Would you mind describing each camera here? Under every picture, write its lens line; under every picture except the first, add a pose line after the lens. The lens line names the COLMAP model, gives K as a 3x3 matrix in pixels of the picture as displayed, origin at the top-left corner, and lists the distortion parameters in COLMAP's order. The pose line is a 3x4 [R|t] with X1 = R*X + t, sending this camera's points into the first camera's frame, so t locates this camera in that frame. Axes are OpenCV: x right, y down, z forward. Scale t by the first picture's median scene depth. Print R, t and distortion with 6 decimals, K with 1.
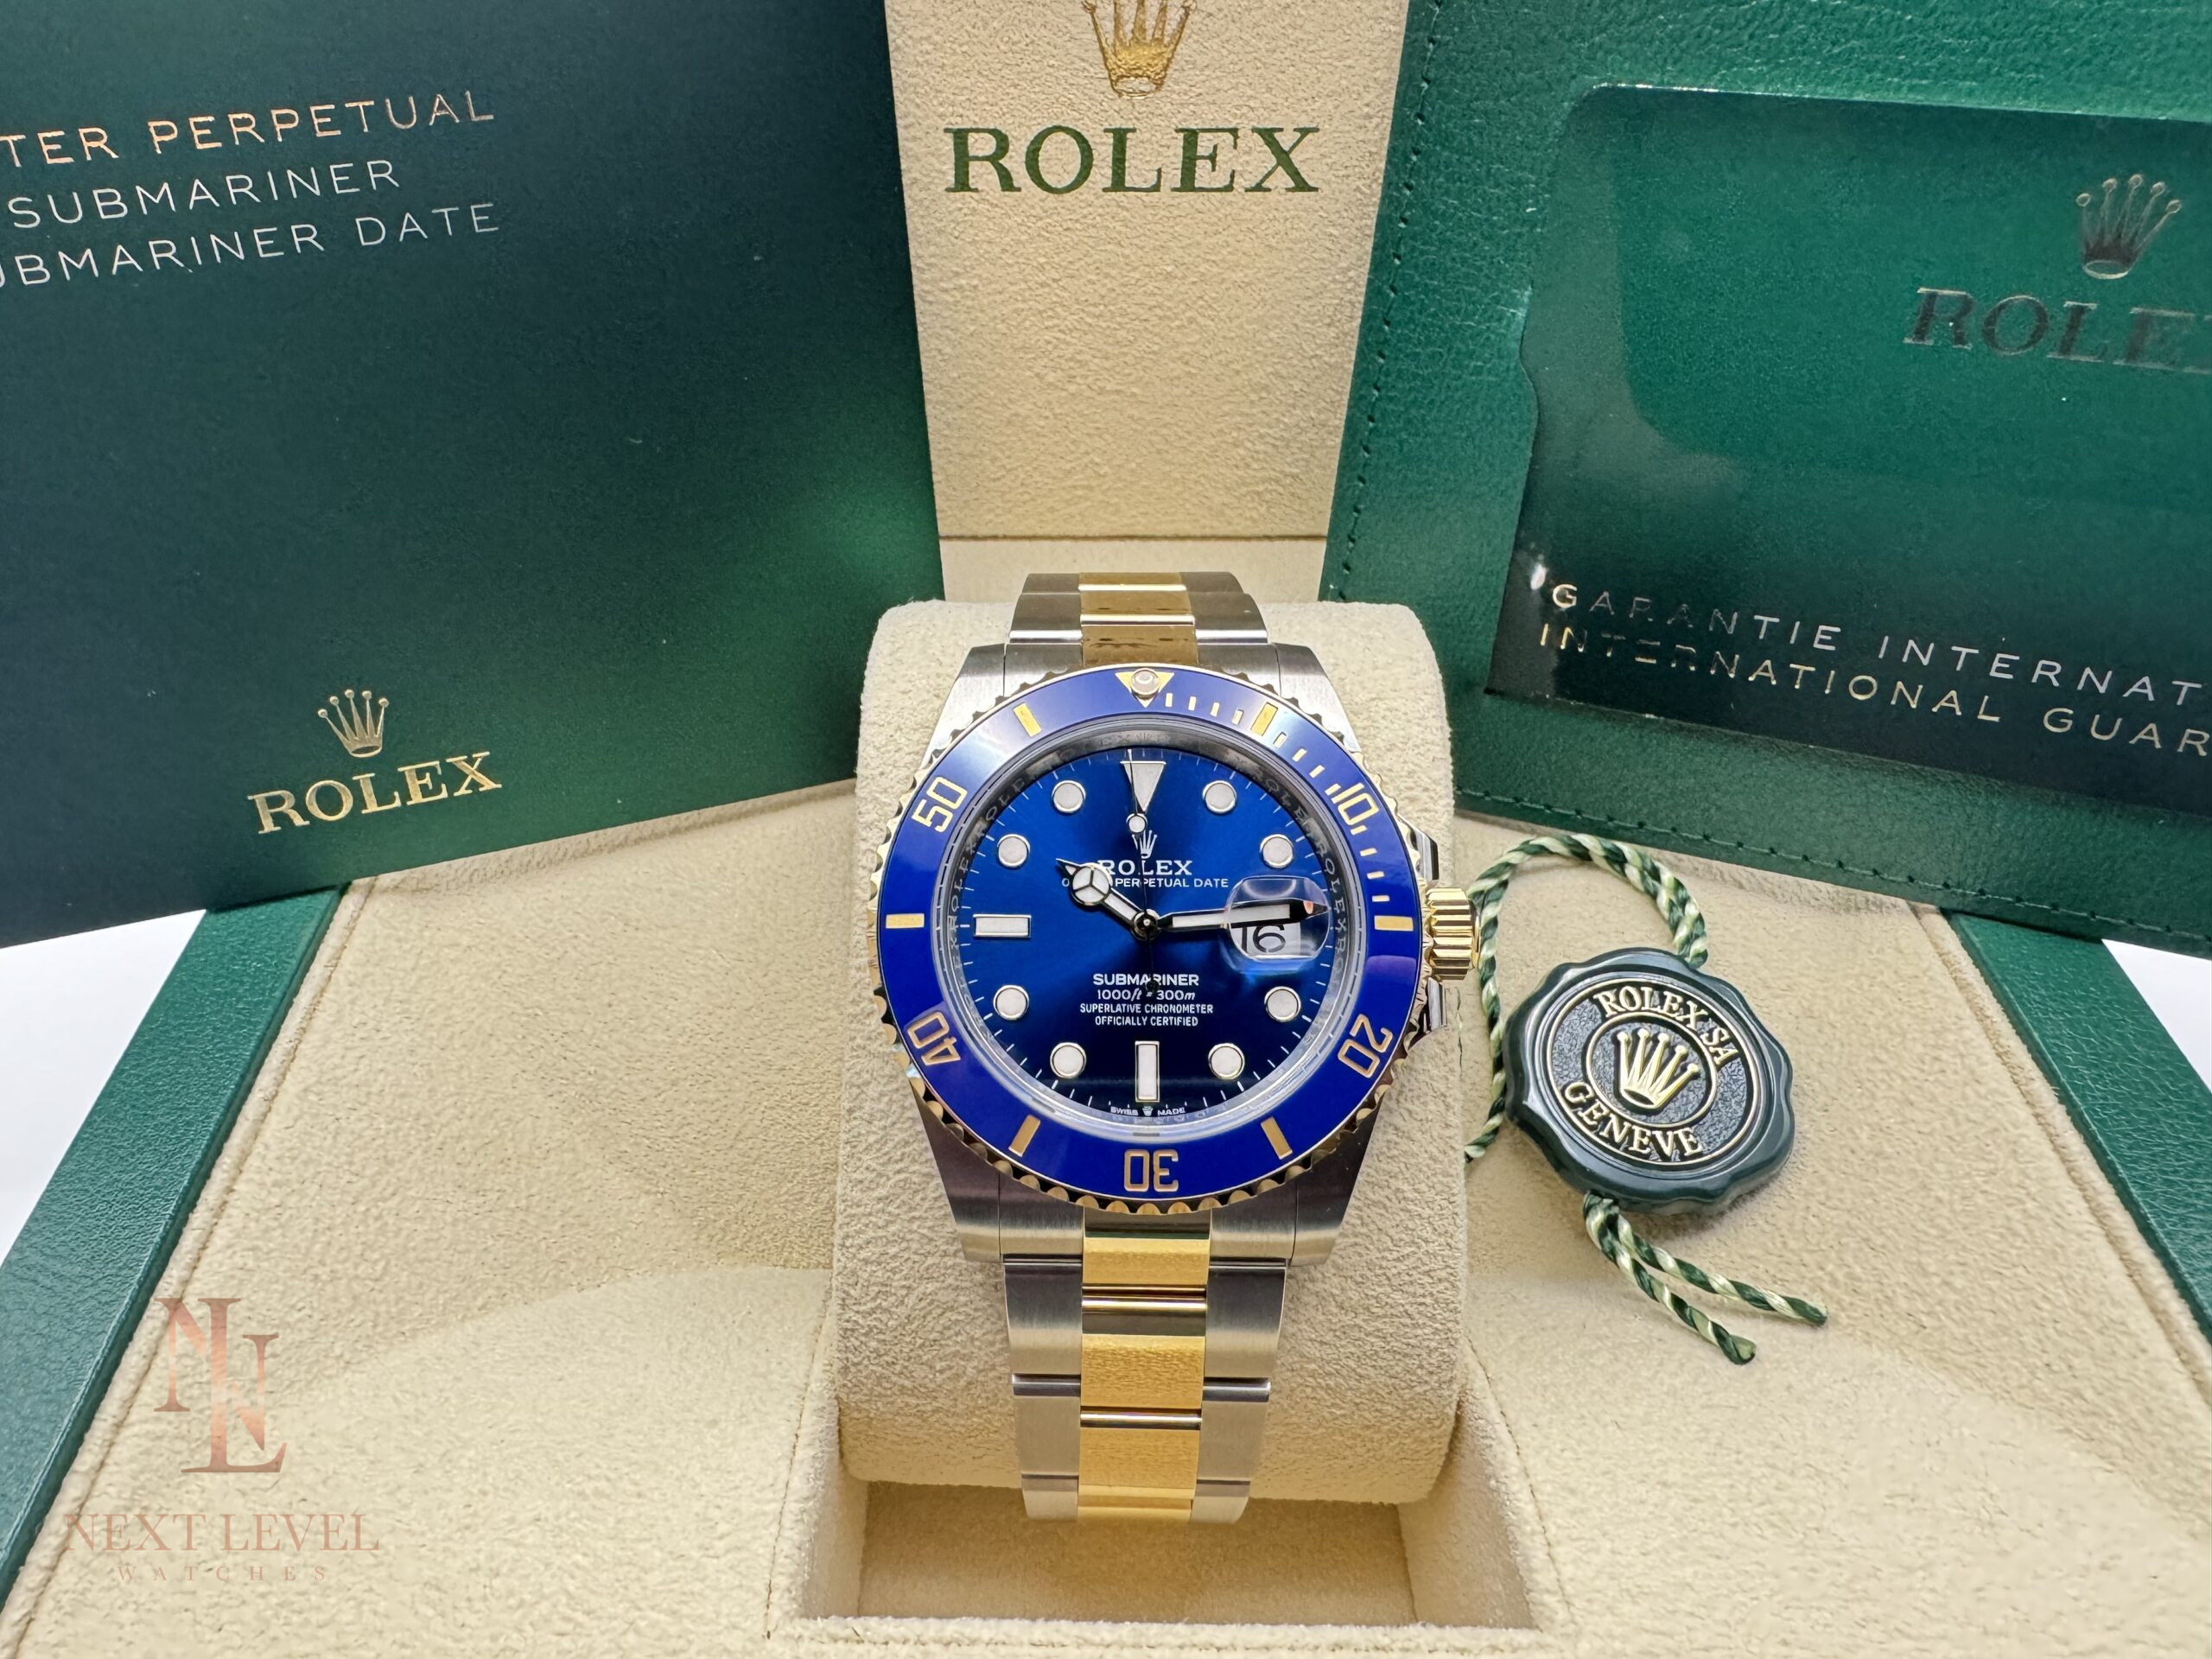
lens RADIAL K [[1597.5, 0, 1007.3], [0, 1597.5, 816.9], [0, 0, 1]] dist [-0.007131, 0.000938]
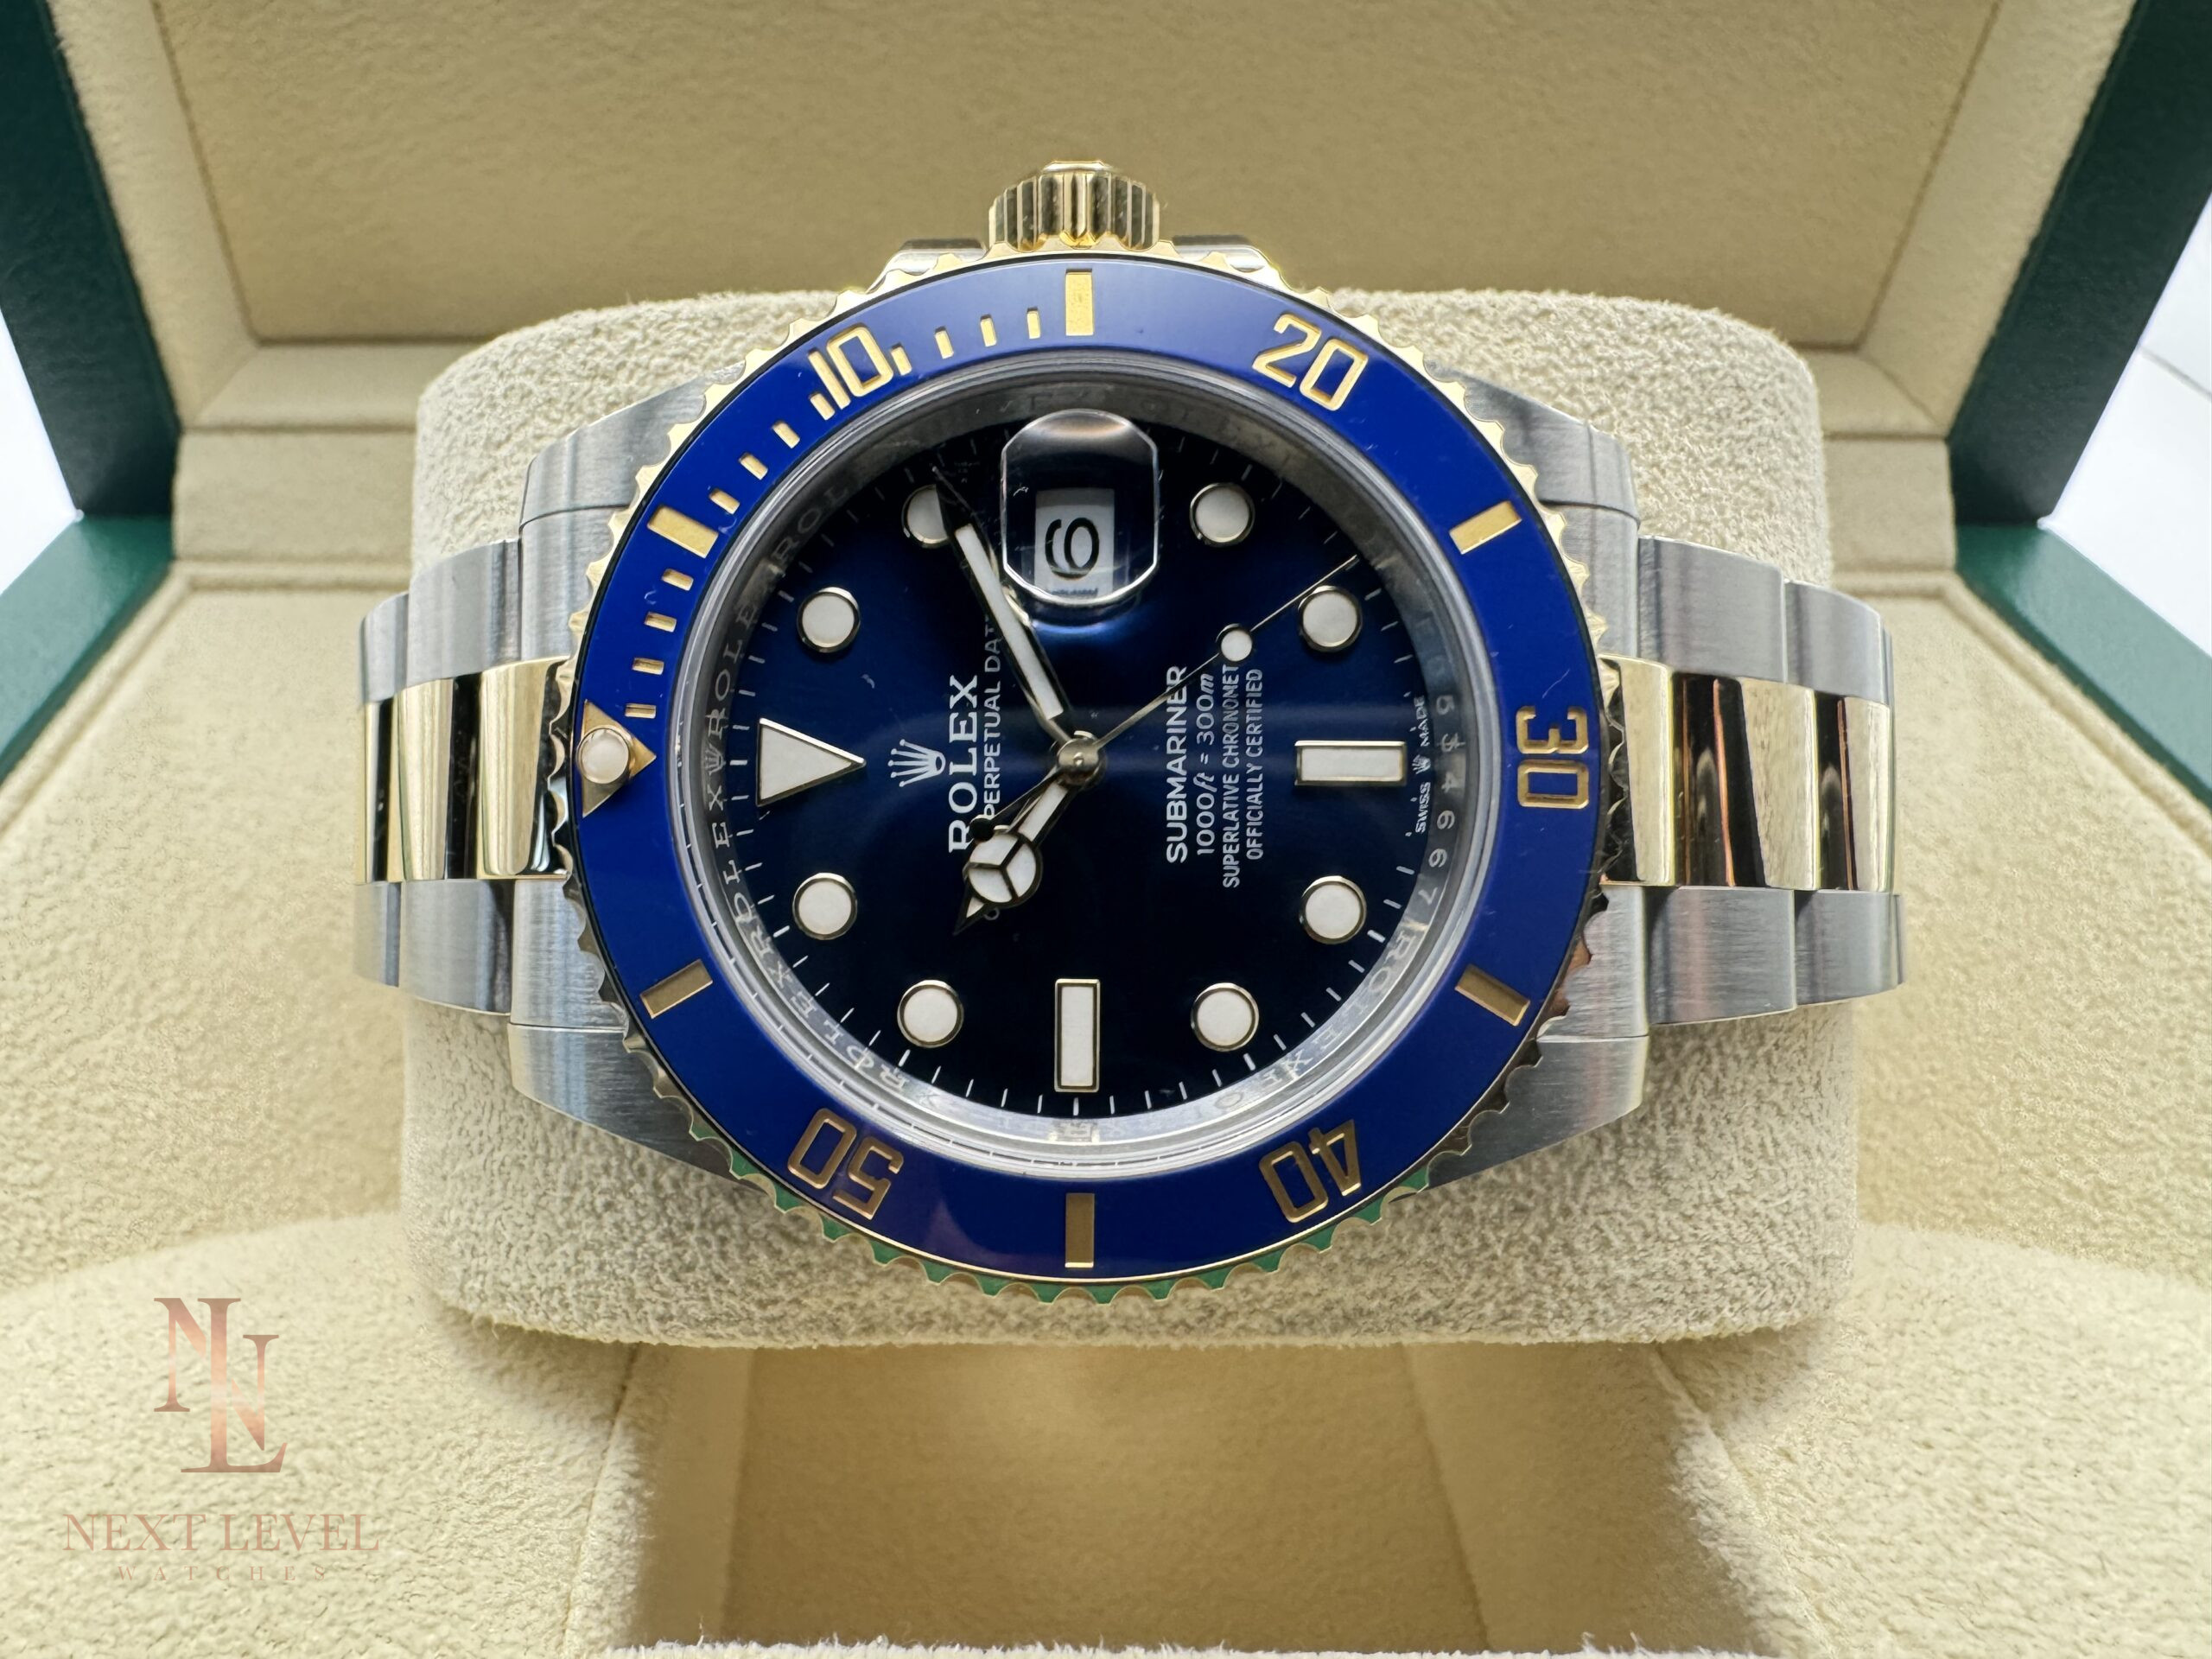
lens RADIAL K [[1597.5, 0, 936.5], [0, 1597.5, 822.1], [0, 0, 1]] dist [-0.007131, 0.000938]
pose [[0.999781, 0.003011, 0.020717, -0.013381], [-0.001461, 0.997225, -0.074429, 0.178799], [-0.020883, 0.074383, 0.997011, 0.276956]]
